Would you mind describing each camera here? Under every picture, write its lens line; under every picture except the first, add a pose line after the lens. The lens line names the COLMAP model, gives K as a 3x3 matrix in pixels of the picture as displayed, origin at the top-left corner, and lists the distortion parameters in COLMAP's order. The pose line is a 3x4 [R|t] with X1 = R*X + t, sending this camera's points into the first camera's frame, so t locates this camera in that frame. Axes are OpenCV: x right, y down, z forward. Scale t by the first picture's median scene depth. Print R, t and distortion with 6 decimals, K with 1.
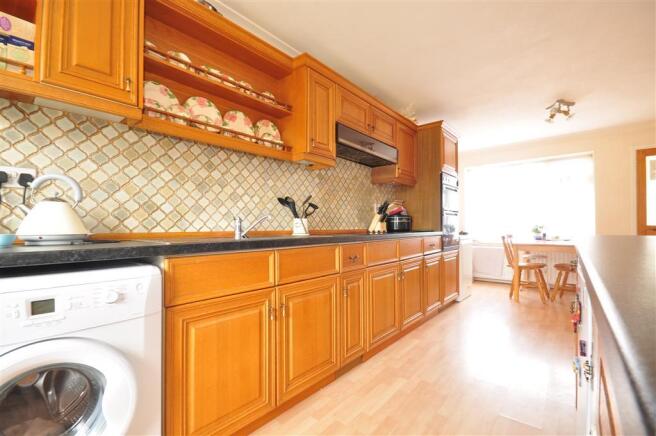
lens RADIAL K [[283.8, 0, 321.2], [0, 283.8, 218.2], [0, 0, 1]] dist [-0.001600, -0.002757]
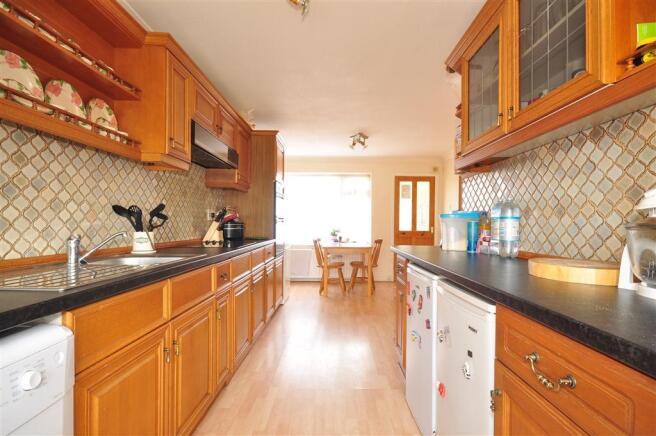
lens RADIAL K [[315.4, 0, 332.0], [0, 315.4, 219.5], [0, 0, 1]] dist [-0.000996, -0.001049]
pose [[0.770865, 0.018276, 0.636736, -0.224761], [-0.023924, 0.999714, 0.000268, -0.044914], [-0.636549, -0.015440, 0.771082, -0.018283]]
